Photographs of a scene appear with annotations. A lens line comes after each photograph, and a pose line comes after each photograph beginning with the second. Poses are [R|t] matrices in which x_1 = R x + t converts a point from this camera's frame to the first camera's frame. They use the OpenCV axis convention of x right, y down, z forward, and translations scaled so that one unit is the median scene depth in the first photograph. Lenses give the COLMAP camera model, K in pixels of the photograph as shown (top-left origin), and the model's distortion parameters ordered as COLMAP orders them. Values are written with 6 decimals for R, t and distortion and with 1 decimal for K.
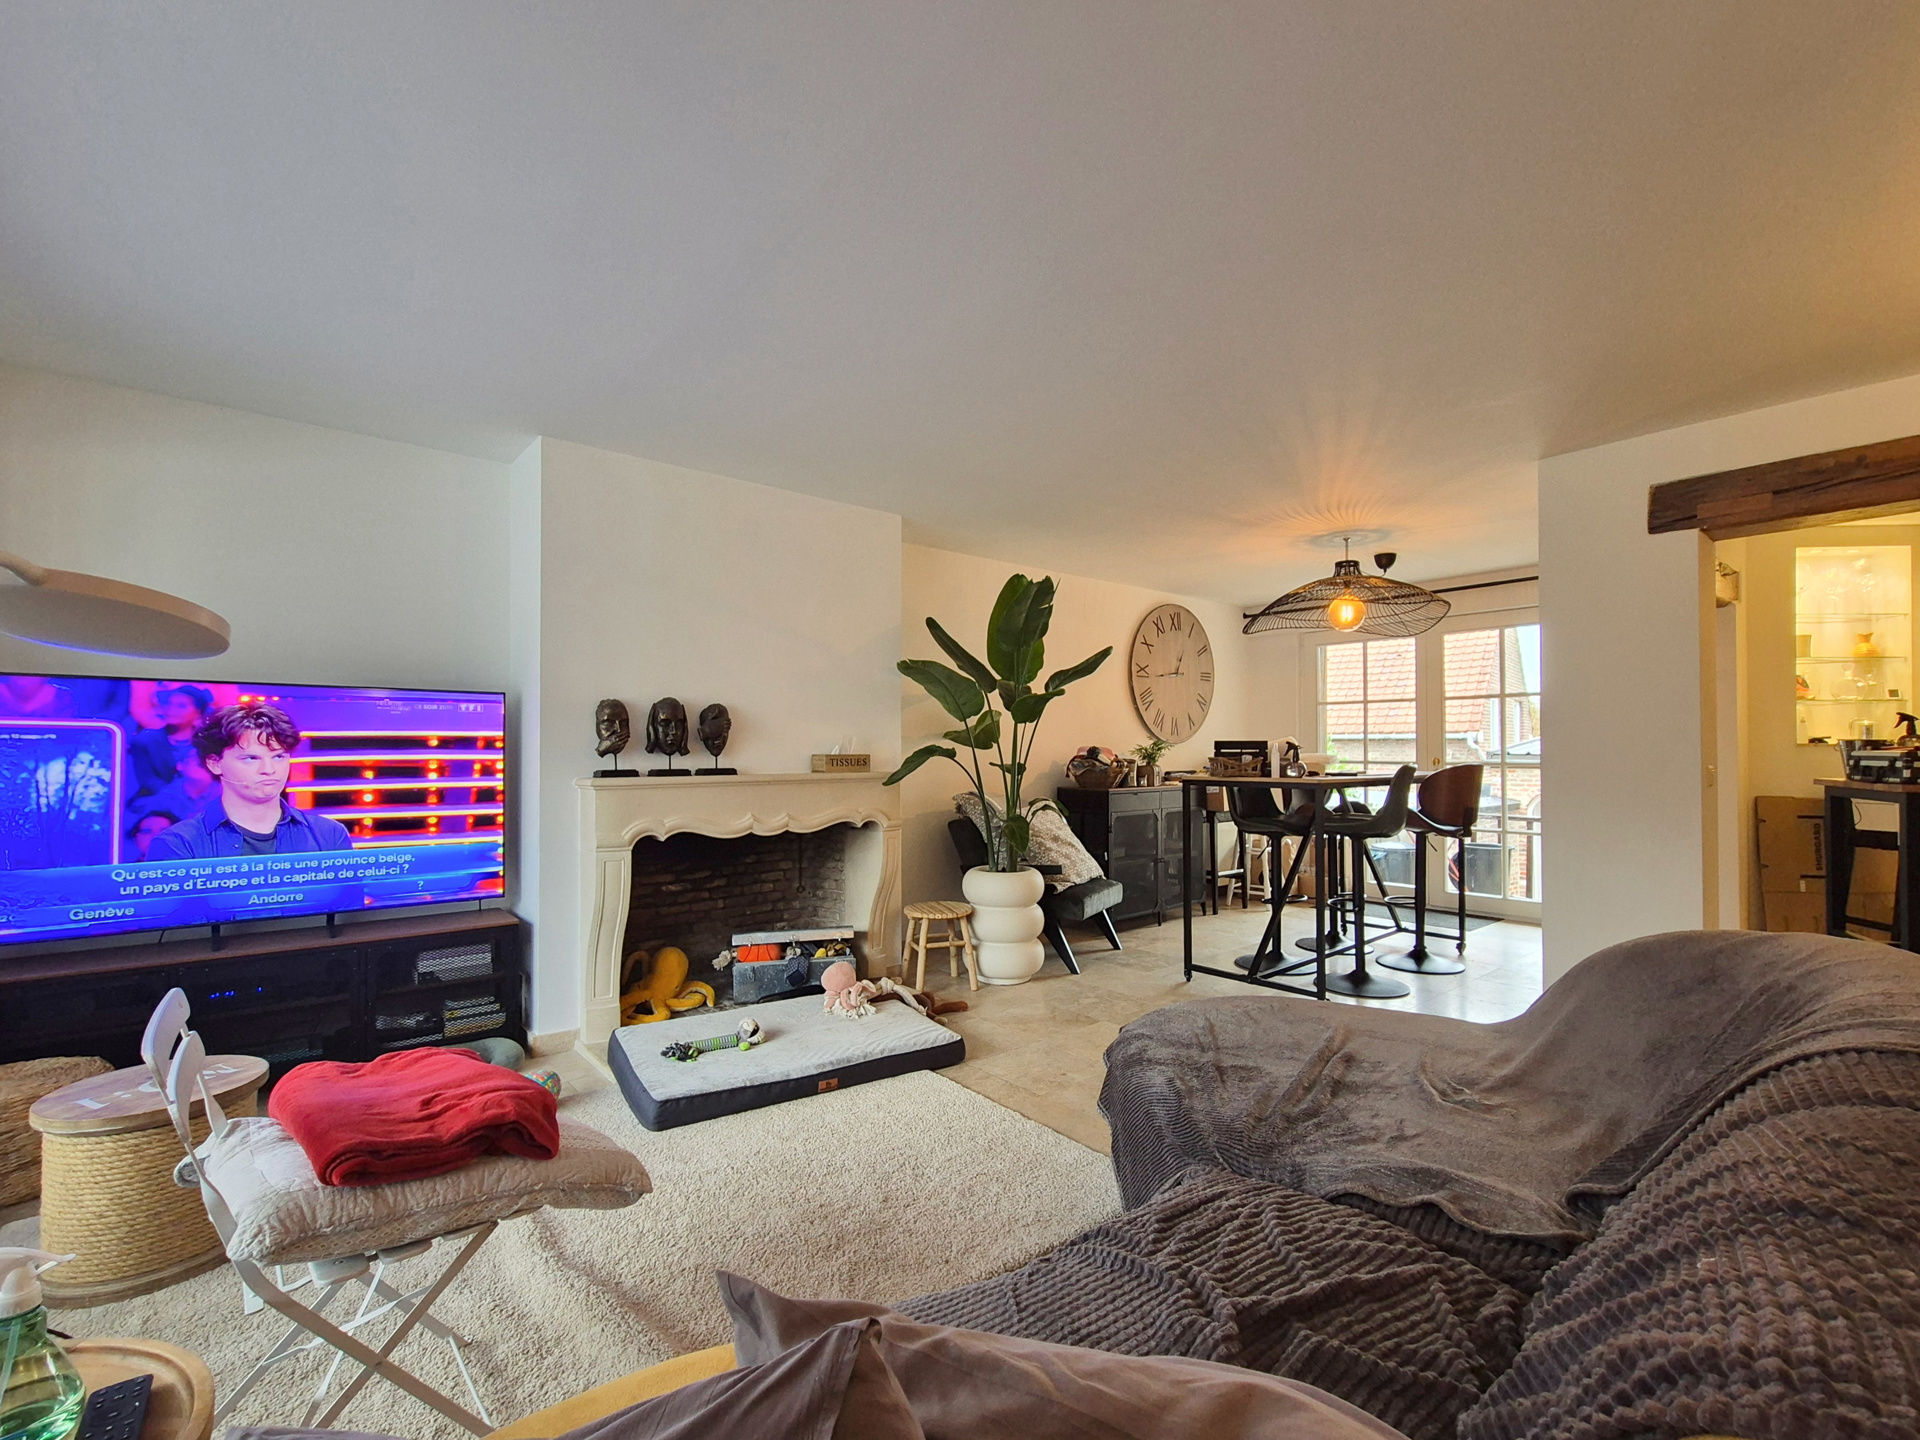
lens RADIAL K [[820.1, 0, 981.3], [0, 820.1, 734.4], [0, 0, 1]] dist [-0.001172, 0.000254]
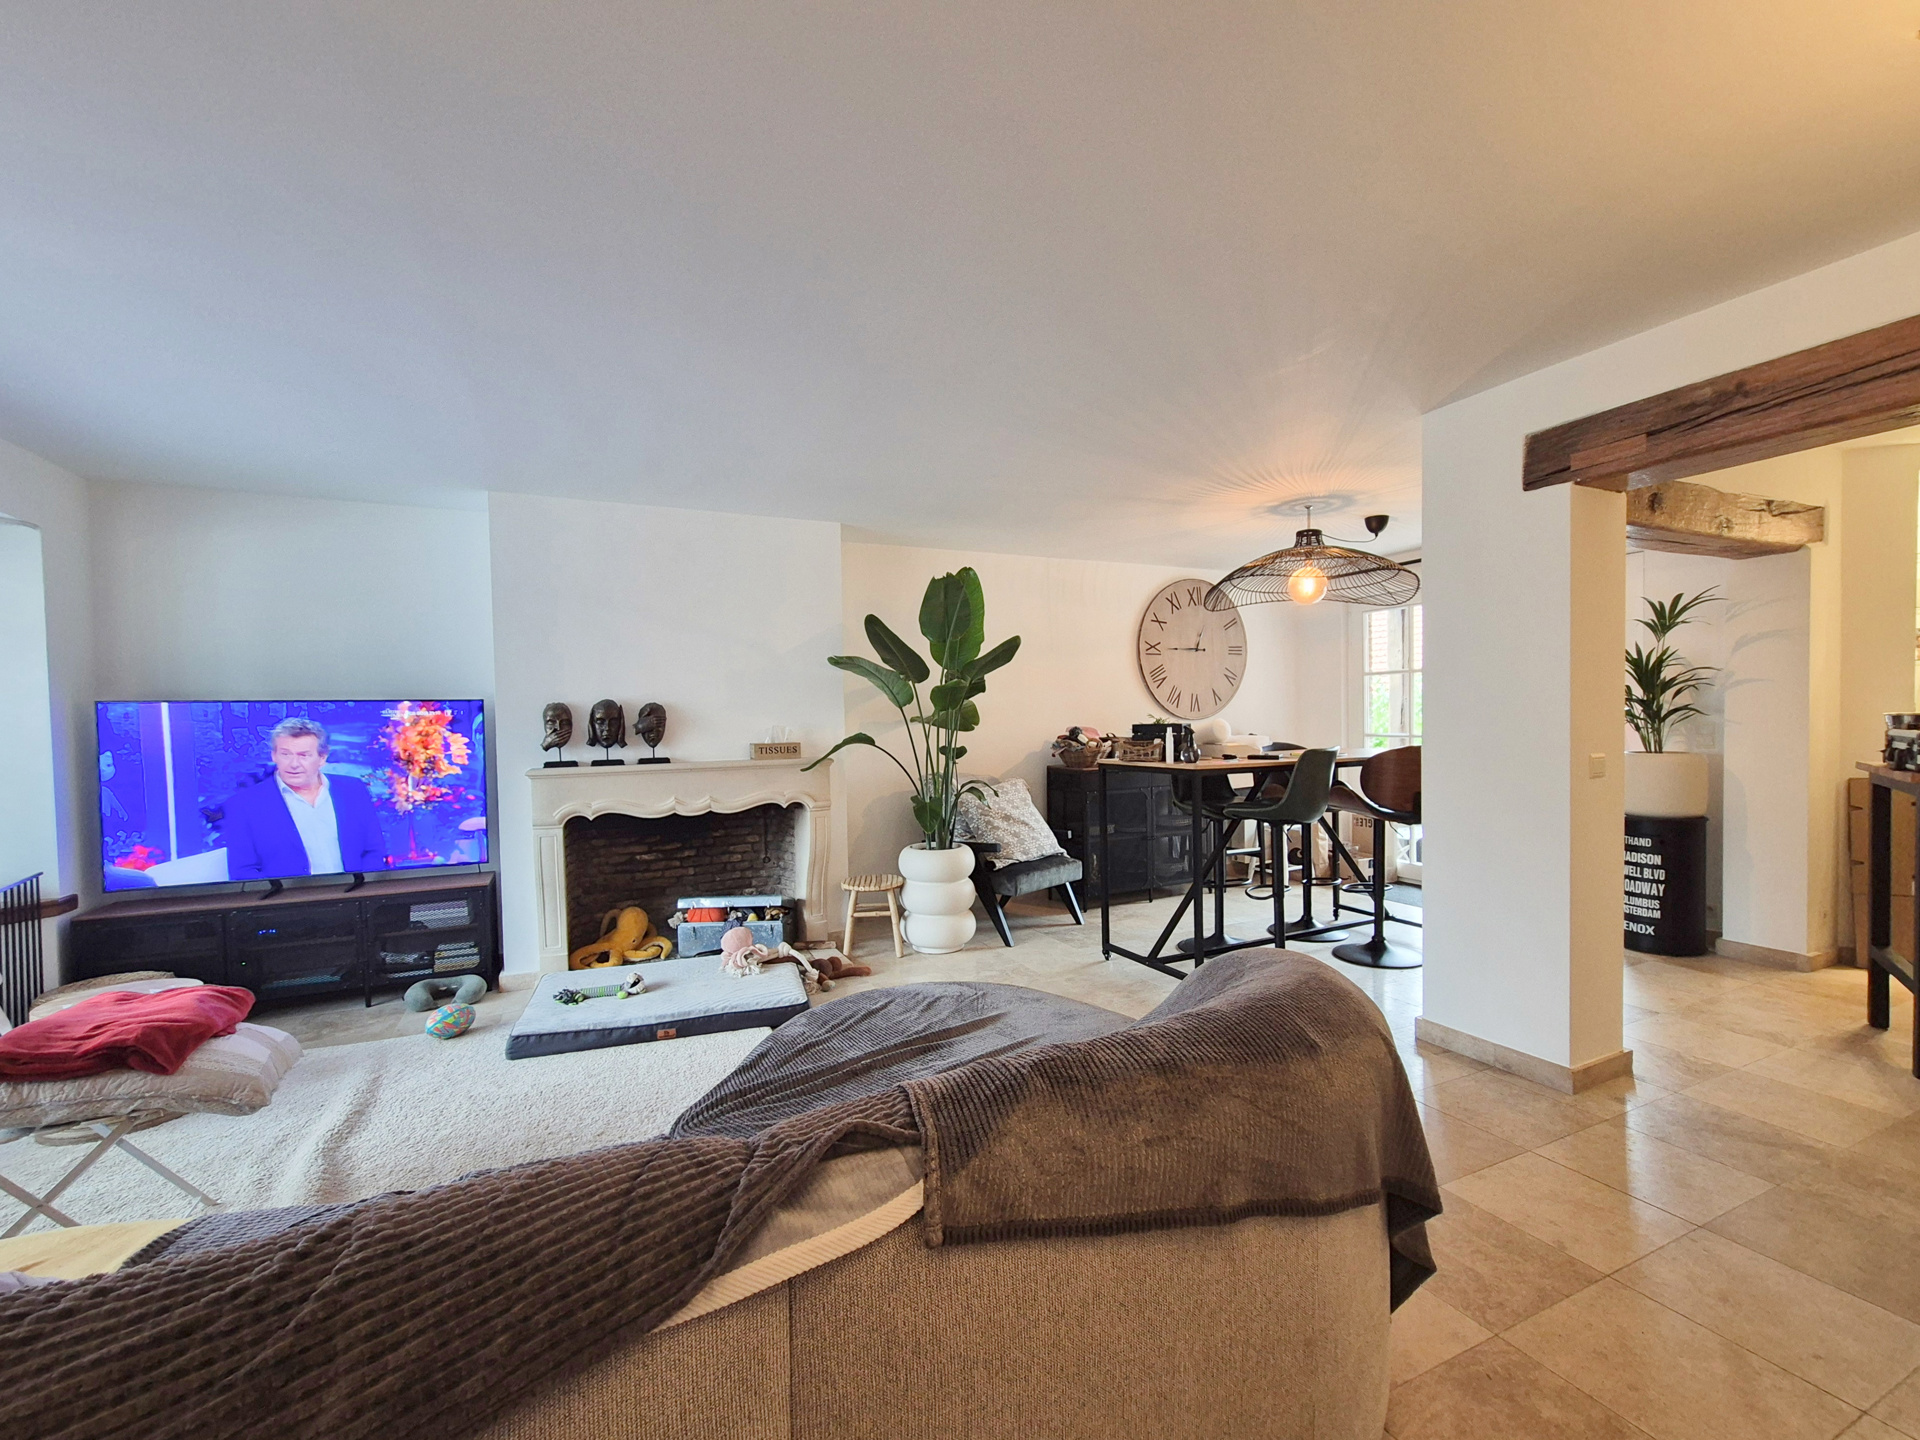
lens RADIAL K [[779.7, 0, 964.6], [0, 779.7, 728.8], [0, 0, 1]] dist [0.001520, 0.000360]
pose [[0.970119, -0.013533, -0.242254, 0.354882], [0.021359, 0.999330, 0.029705, -0.022067], [0.241689, -0.033991, 0.969758, 0.026385]]
